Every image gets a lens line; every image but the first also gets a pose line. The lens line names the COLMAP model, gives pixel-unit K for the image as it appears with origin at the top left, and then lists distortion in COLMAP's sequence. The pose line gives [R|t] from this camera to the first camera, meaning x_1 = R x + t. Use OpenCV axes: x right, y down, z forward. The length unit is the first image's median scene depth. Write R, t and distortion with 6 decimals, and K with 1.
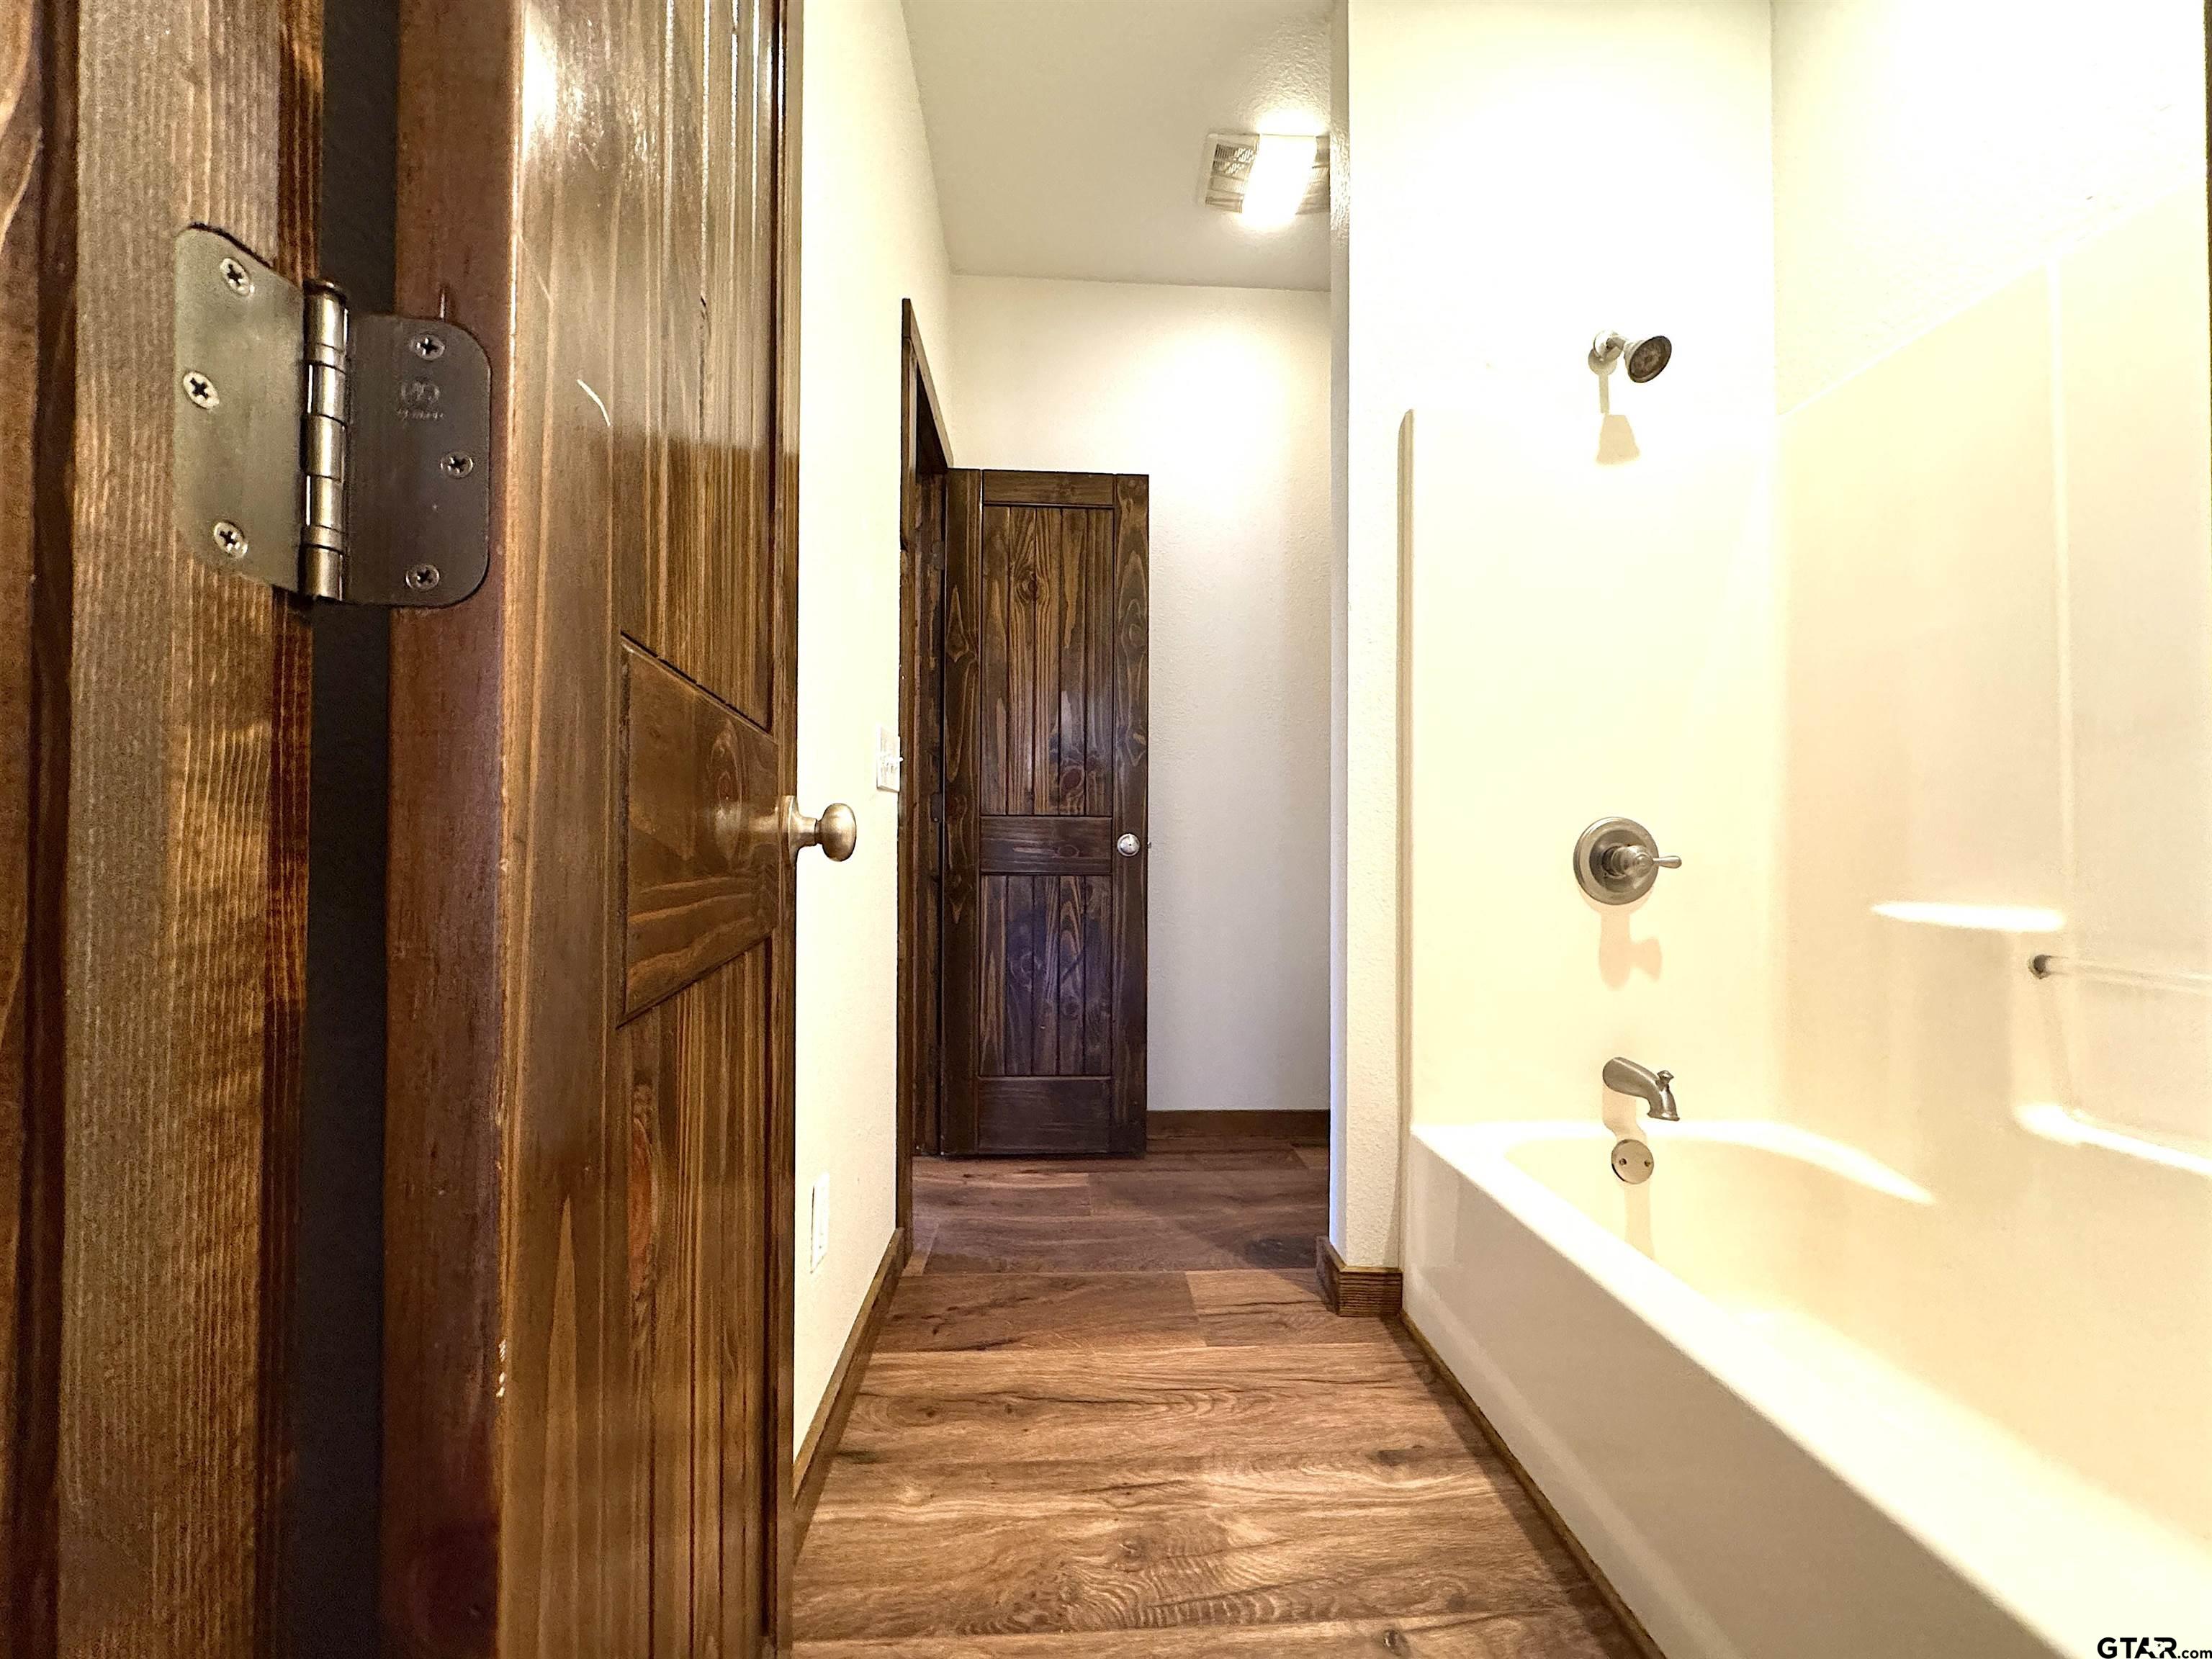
lens RADIAL K [[880.0, 0, 1107.9], [0, 880.0, 833.4], [0, 0, 1]] dist [-0.000342, 0.000199]
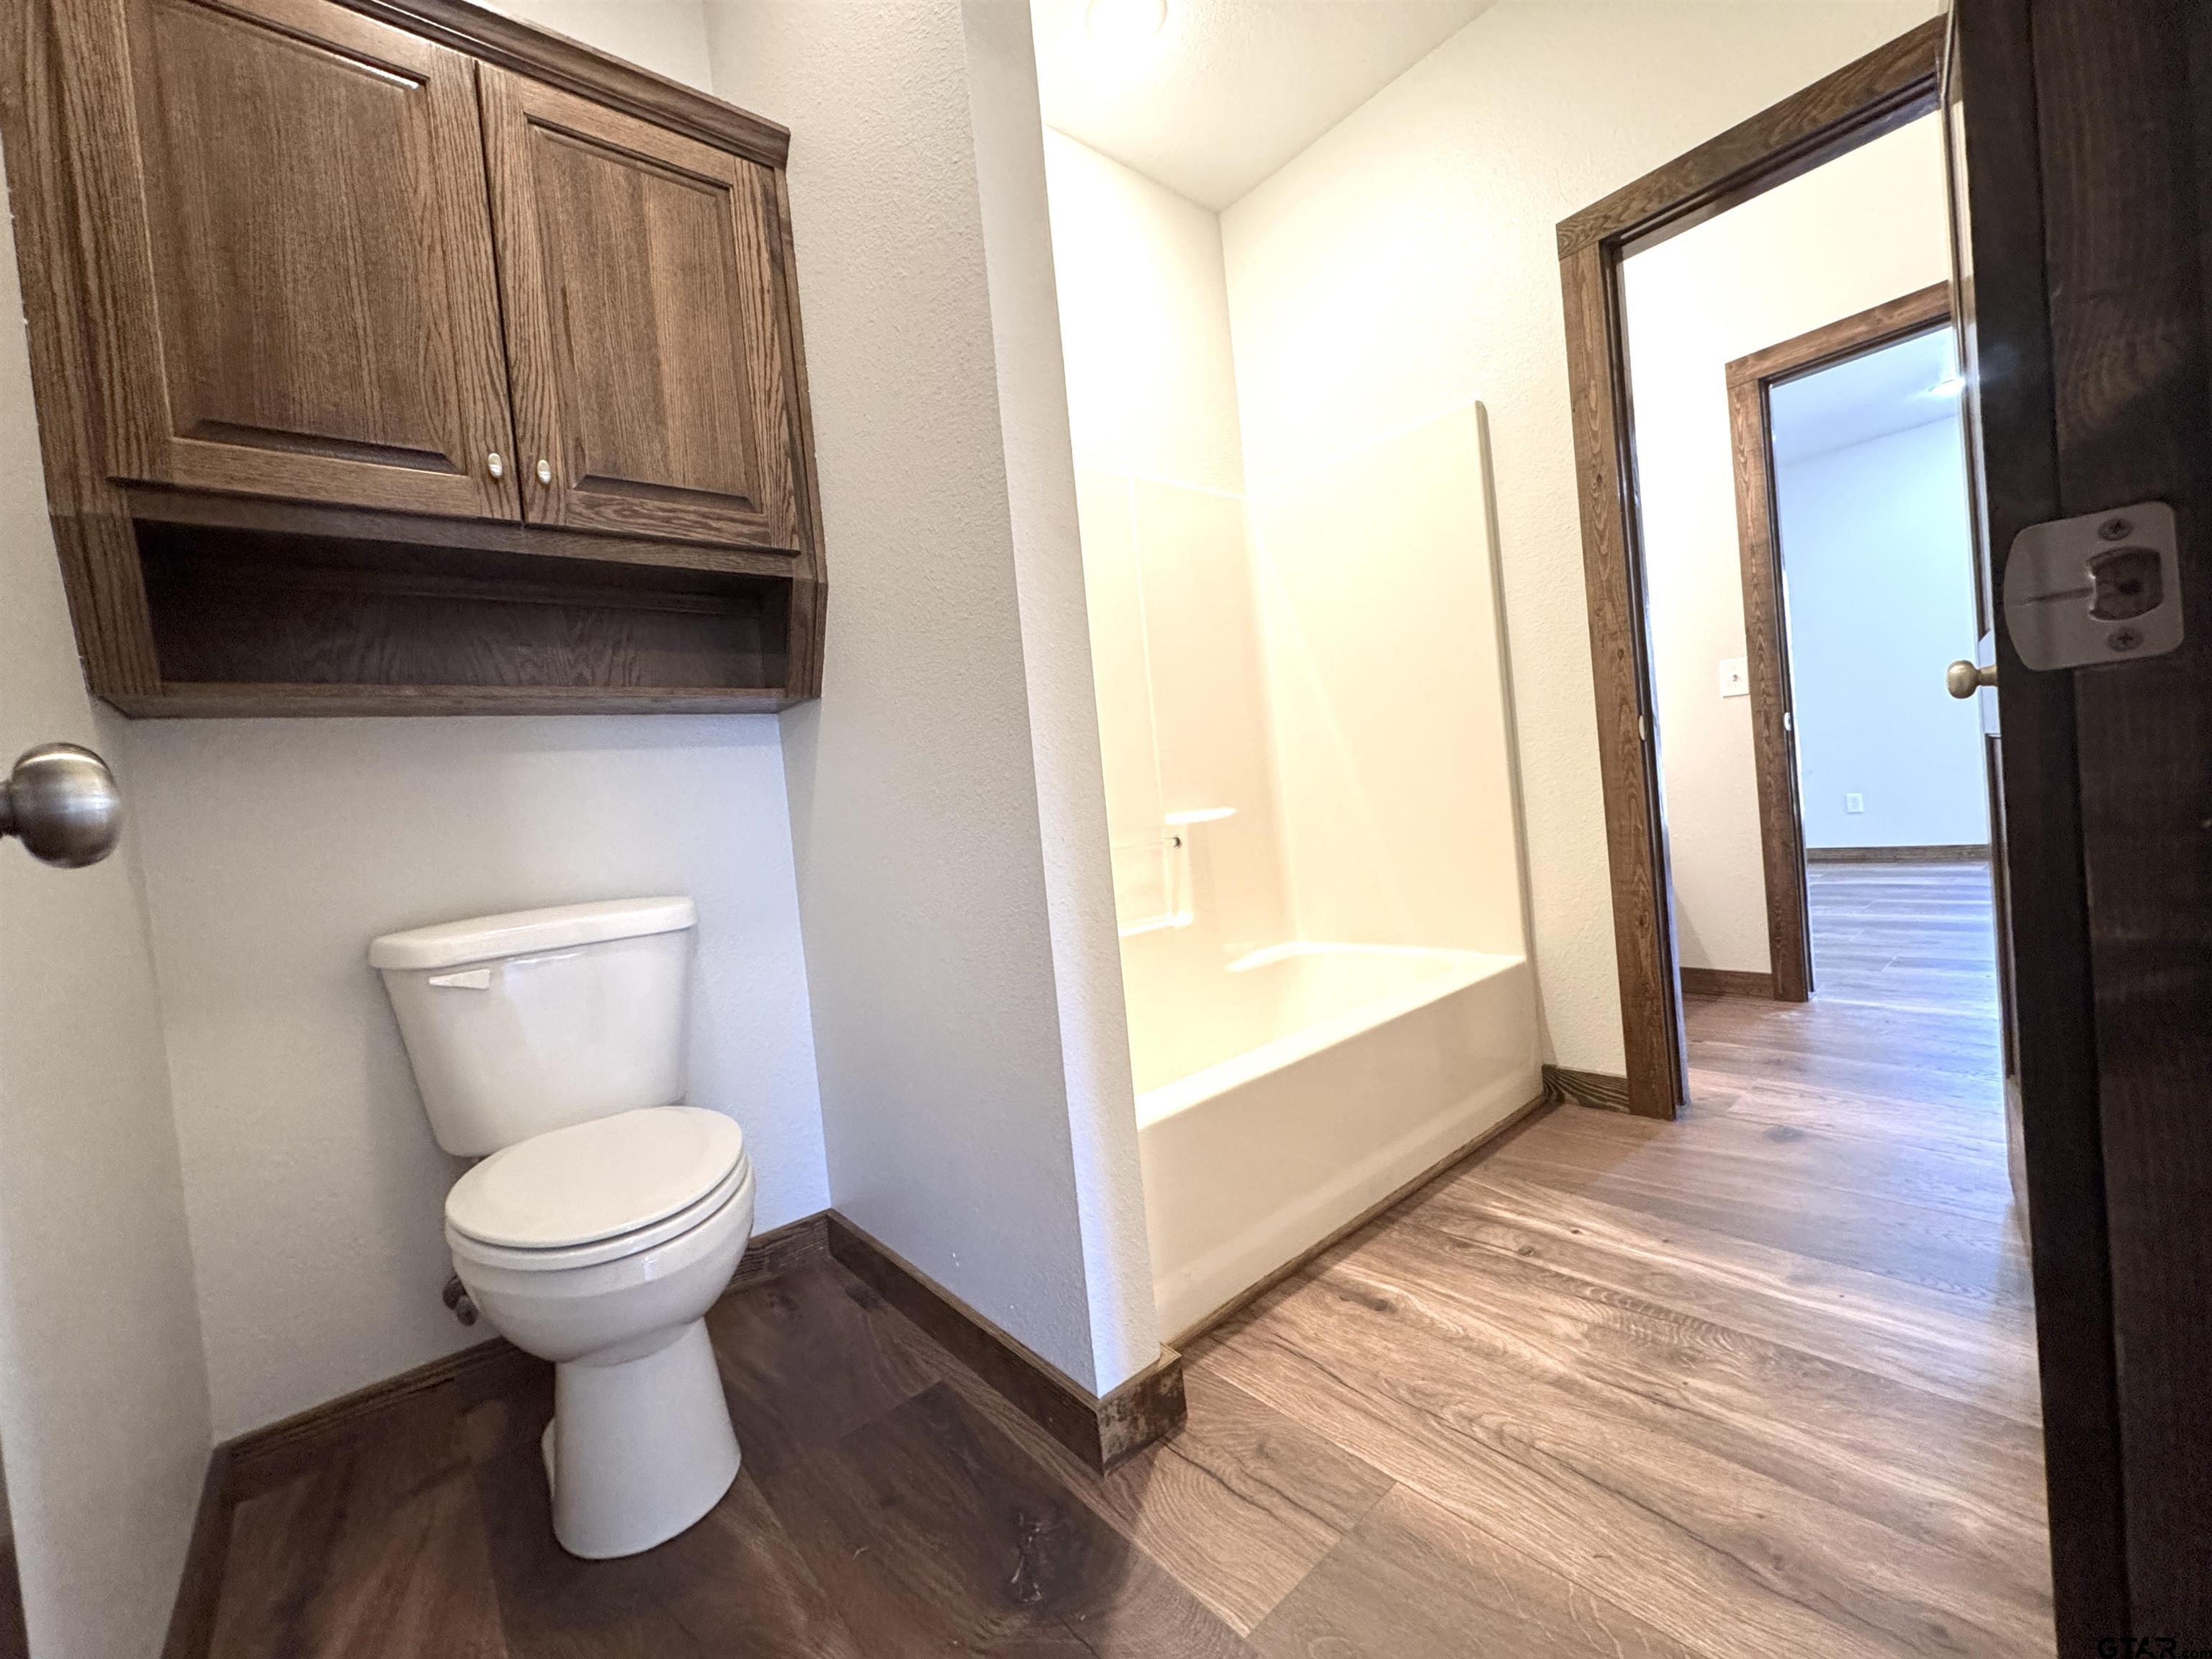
lens RADIAL K [[879.4, 0, 1108.9], [0, 879.4, 828.5], [0, 0, 1]] dist [-0.001999, 0.000307]
pose [[-0.598135, 0.029106, 0.800866, -0.272858], [0.083987, 0.996114, 0.026524, 0.037440], [-0.796982, 0.083127, -0.598255, 1.345882]]
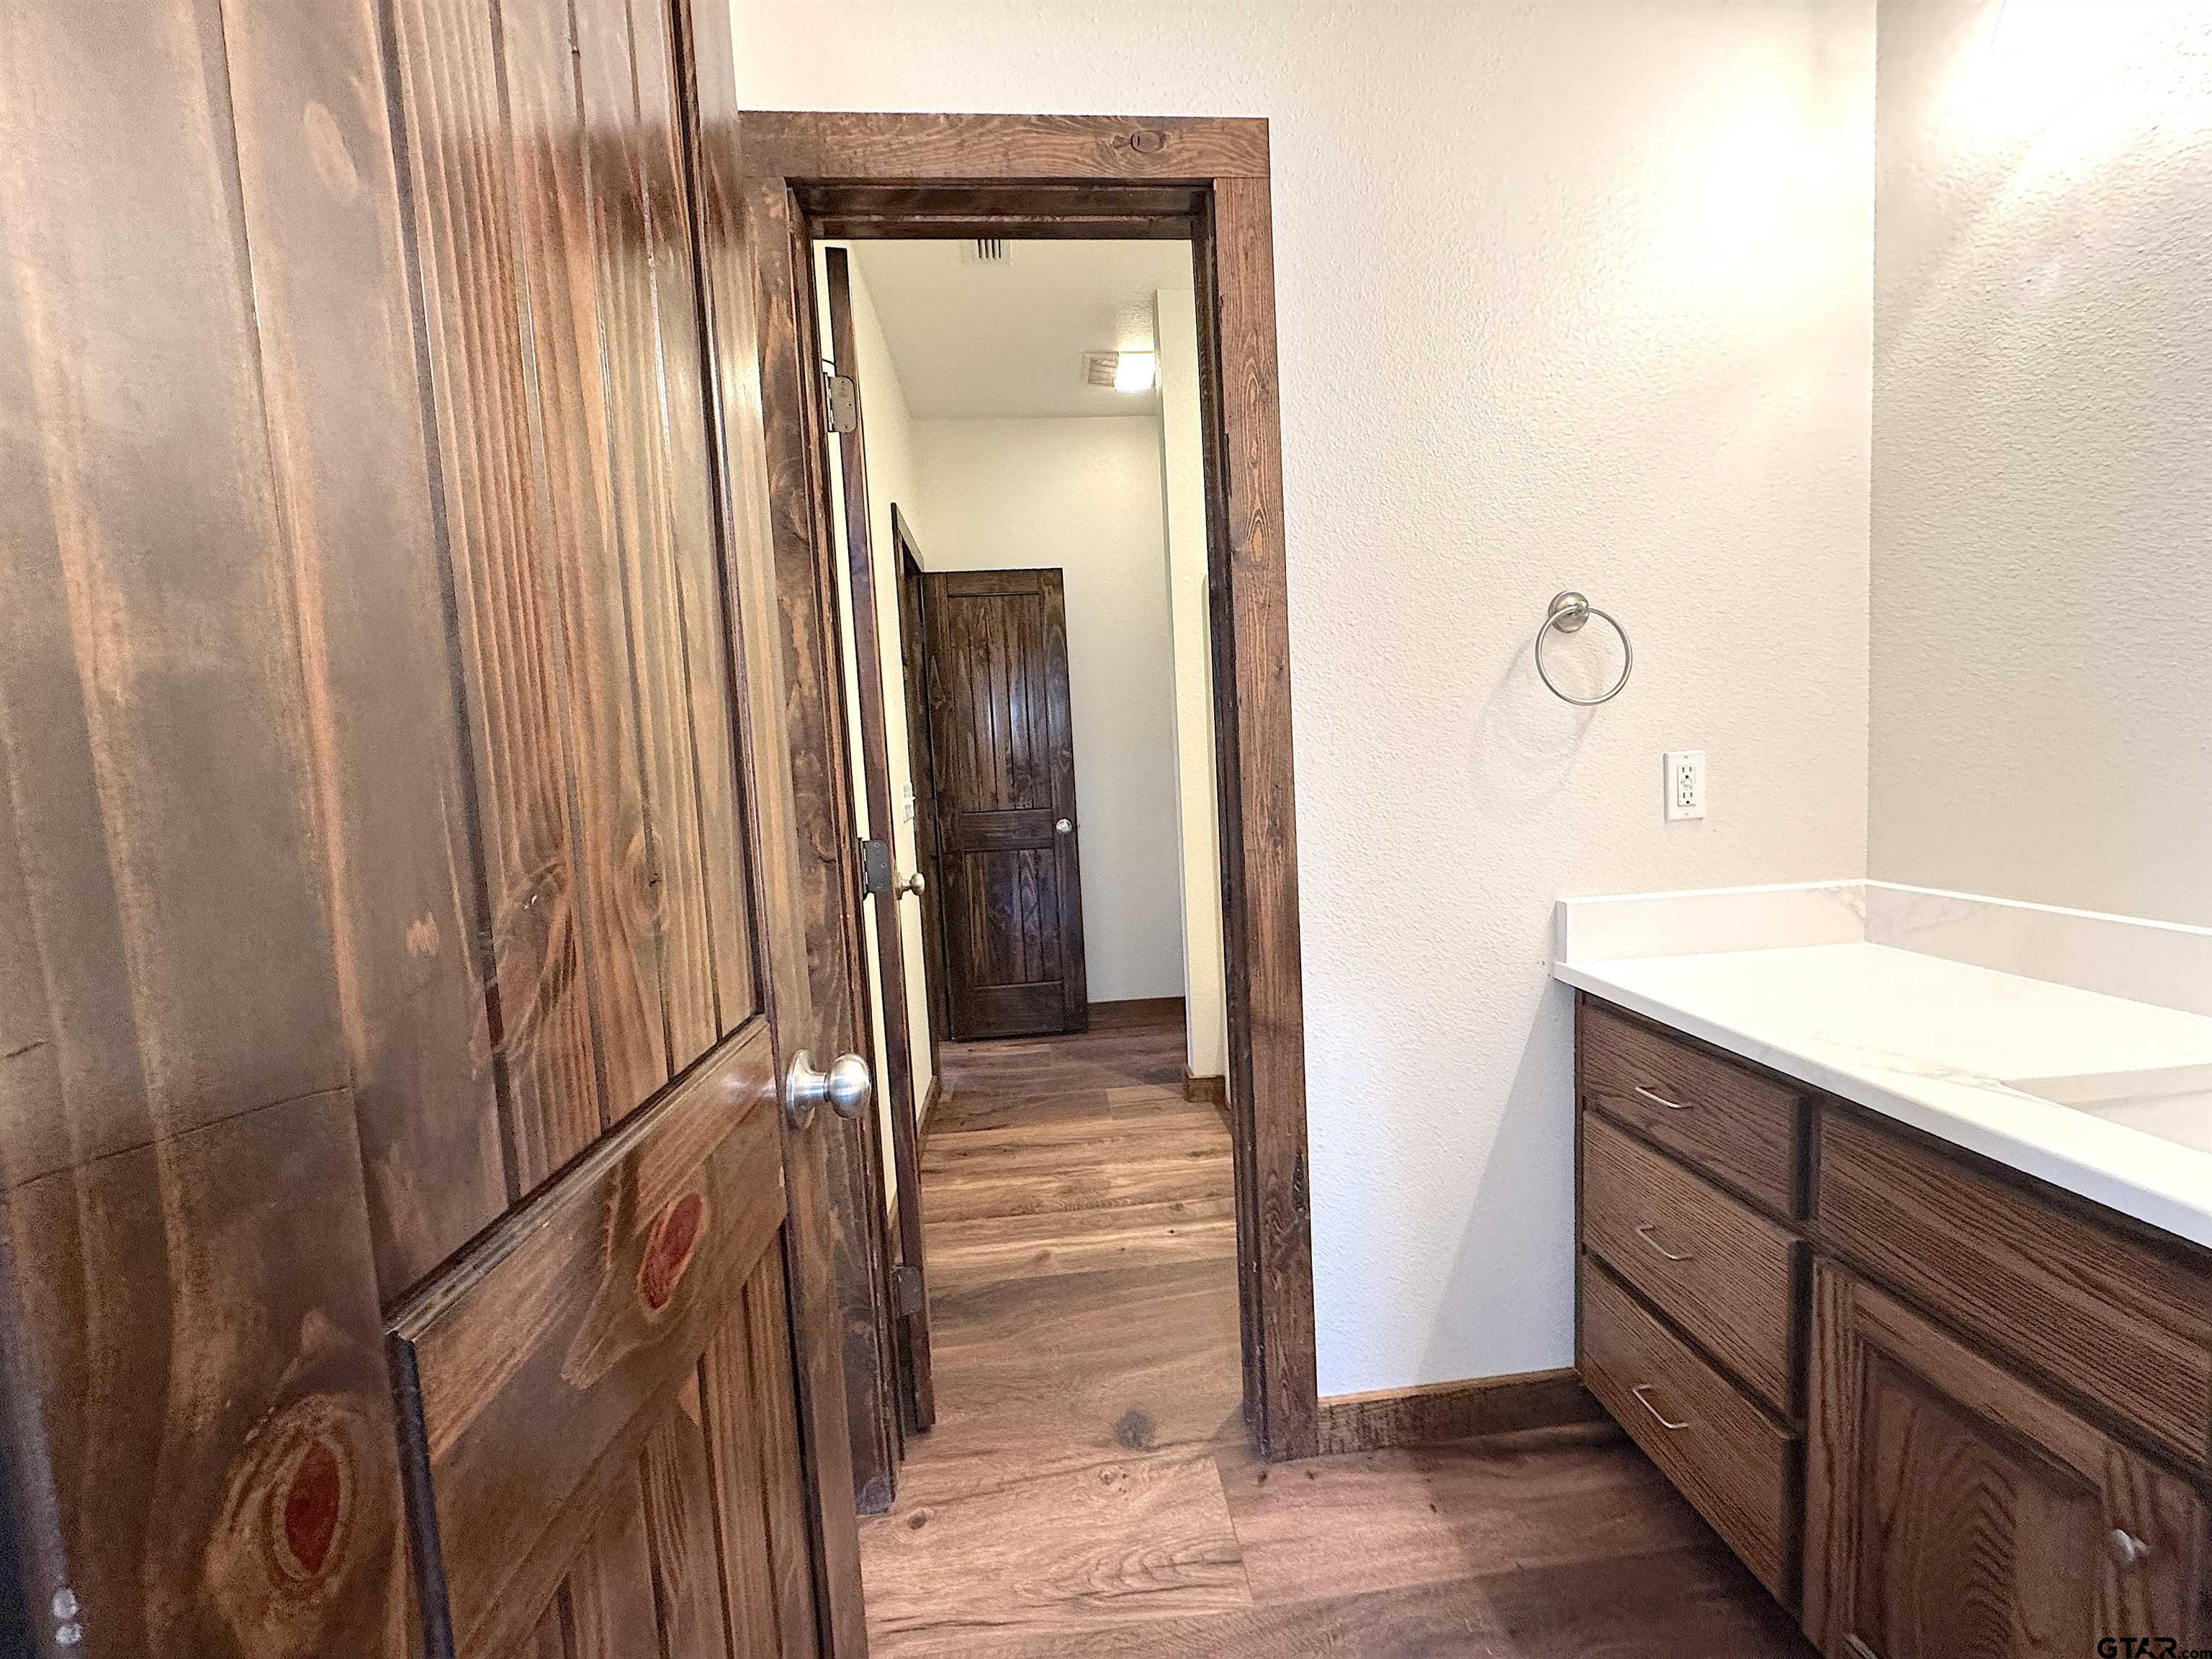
lens RADIAL K [[879.4, 0, 1108.9], [0, 879.4, 828.5], [0, 0, 1]] dist [-0.001999, 0.000307]
pose [[0.997663, -0.061571, 0.029635, 0.075958], [0.058827, 0.994562, 0.085938, -0.148347], [-0.034765, -0.083994, 0.995860, -0.654930]]
